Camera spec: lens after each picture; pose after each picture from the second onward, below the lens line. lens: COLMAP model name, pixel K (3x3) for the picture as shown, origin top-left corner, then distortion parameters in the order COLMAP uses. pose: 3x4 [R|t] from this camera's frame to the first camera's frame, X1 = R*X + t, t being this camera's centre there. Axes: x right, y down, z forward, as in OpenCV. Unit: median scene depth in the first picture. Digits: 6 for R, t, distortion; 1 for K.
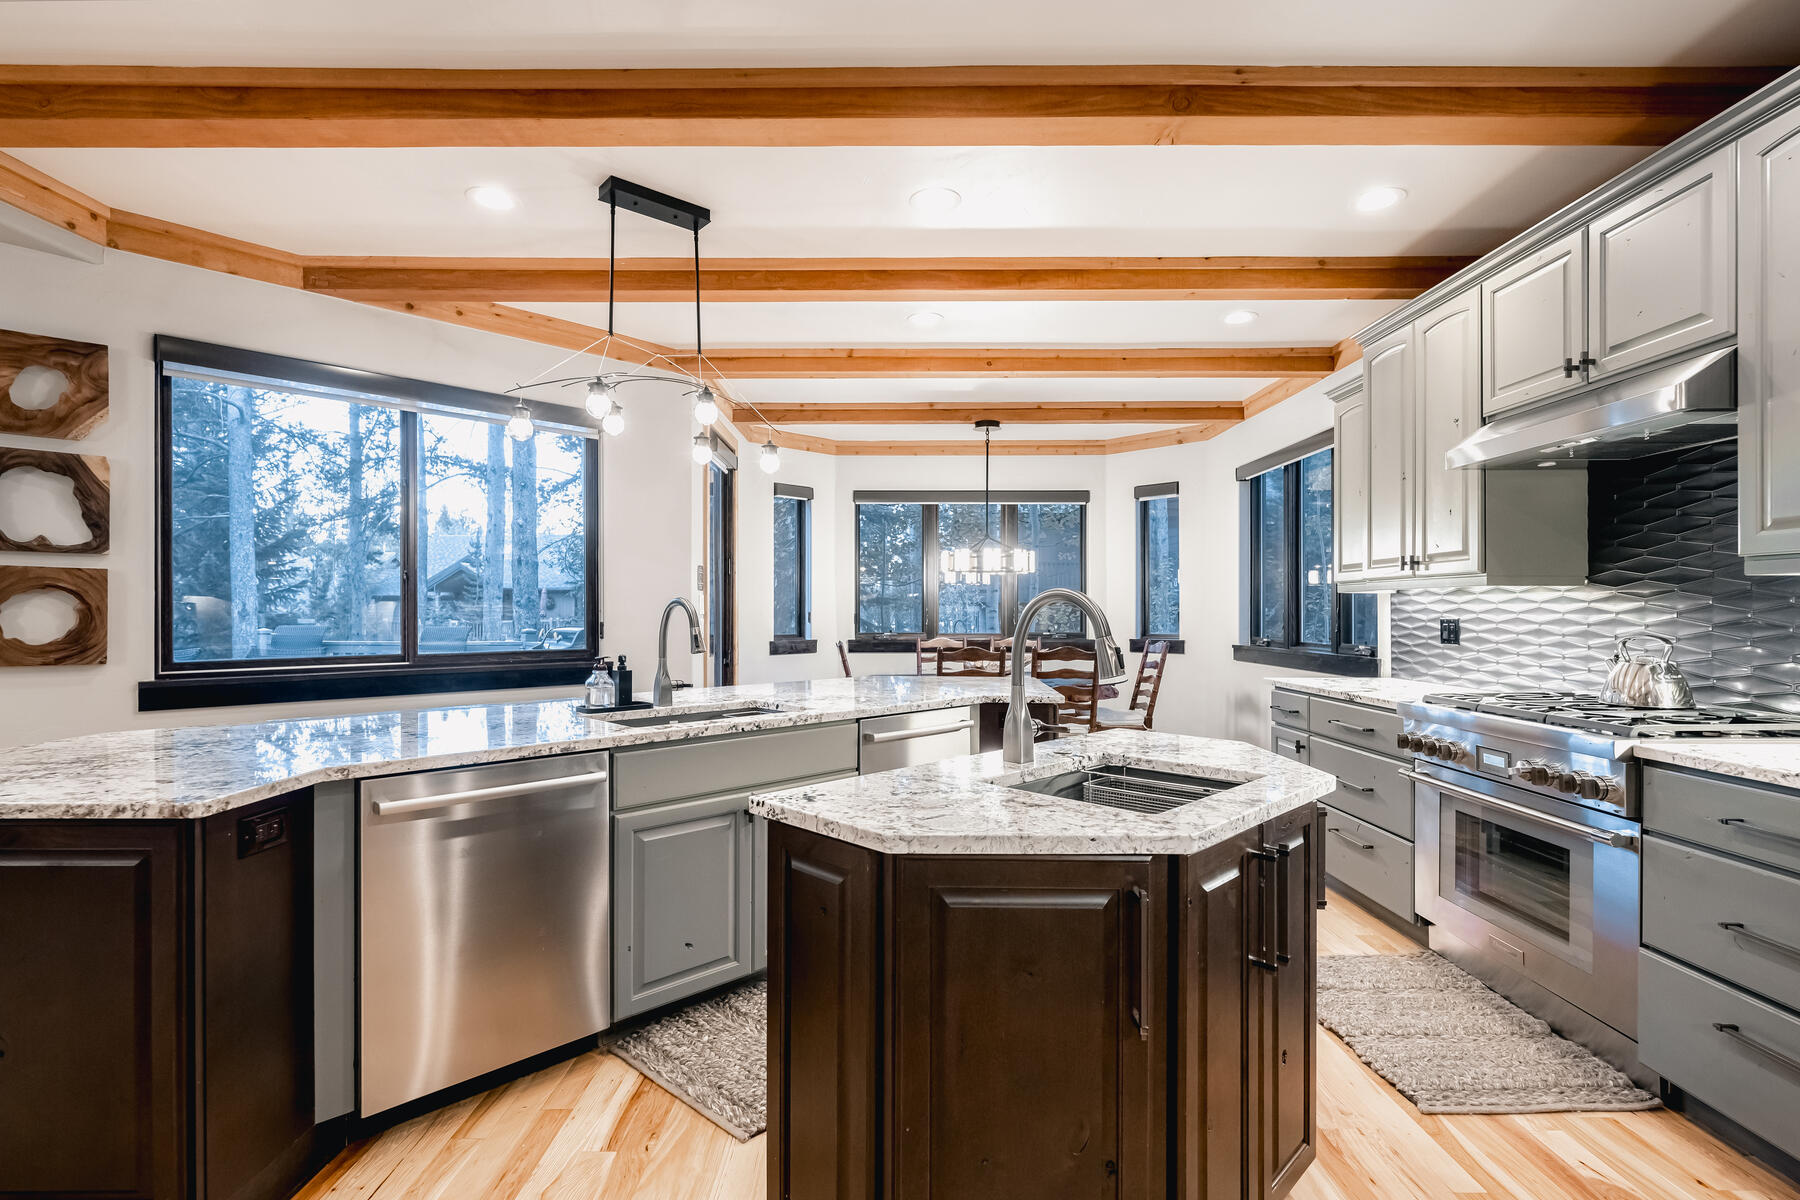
lens RADIAL K [[873.0, 0, 897.6], [0, 873.0, 615.5], [0, 0, 1]] dist [-0.010948, 0.000096]
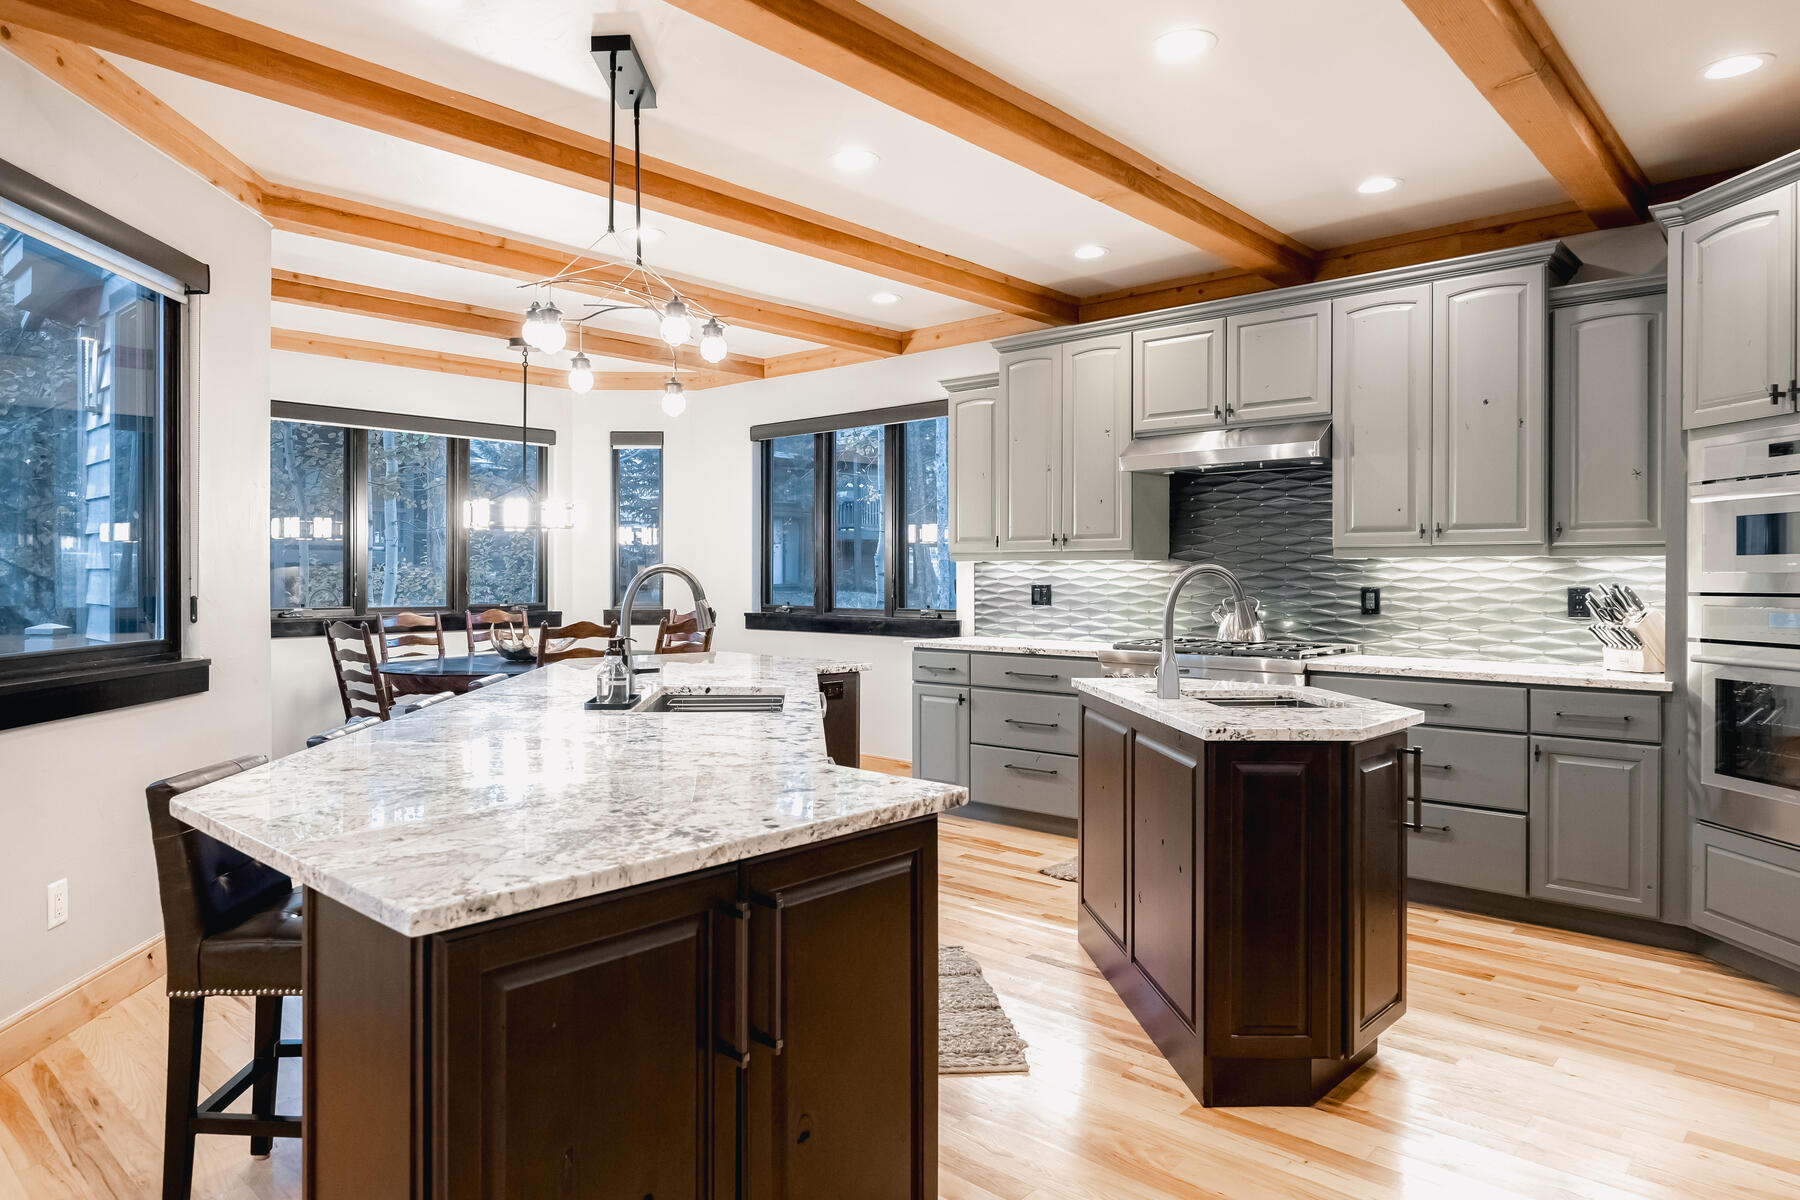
lens RADIAL K [[1119.8, 0, 893.4], [0, 1119.8, 590.6], [0, 0, 1]] dist [-0.005567, 0.001534]
pose [[0.676743, -0.007532, 0.736180, -0.656396], [-0.000183, 0.999946, 0.010398, -0.004468], [-0.736219, -0.007171, 0.676705, 0.086776]]
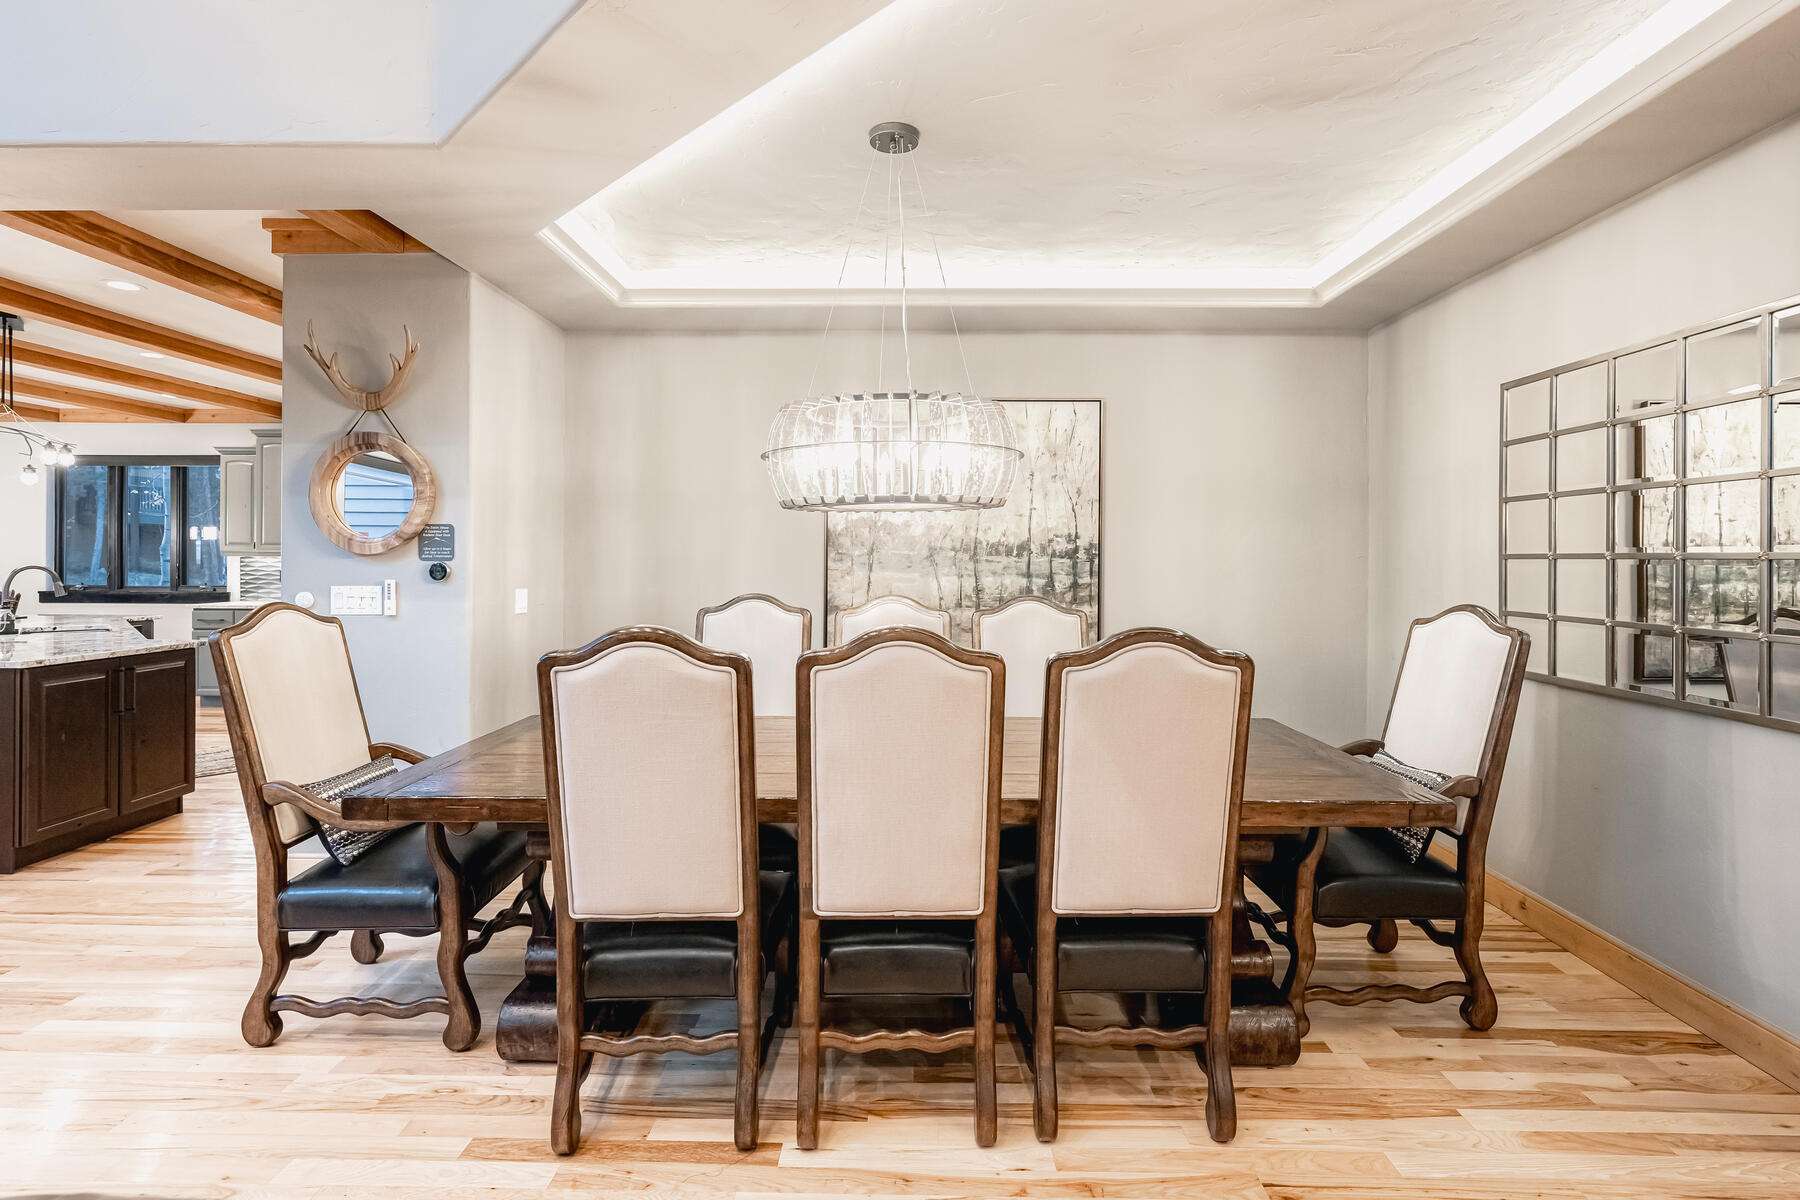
lens RADIAL K [[873.0, 0, 896.3], [0, 873.0, 559.7], [0, 0, 1]] dist [-0.010948, 0.000096]
pose [[0.051353, 0.000269, 0.998681, -1.279870], [-0.002707, 0.999996, -0.000130, -0.022227], [-0.998677, -0.002696, 0.051354, -0.487805]]
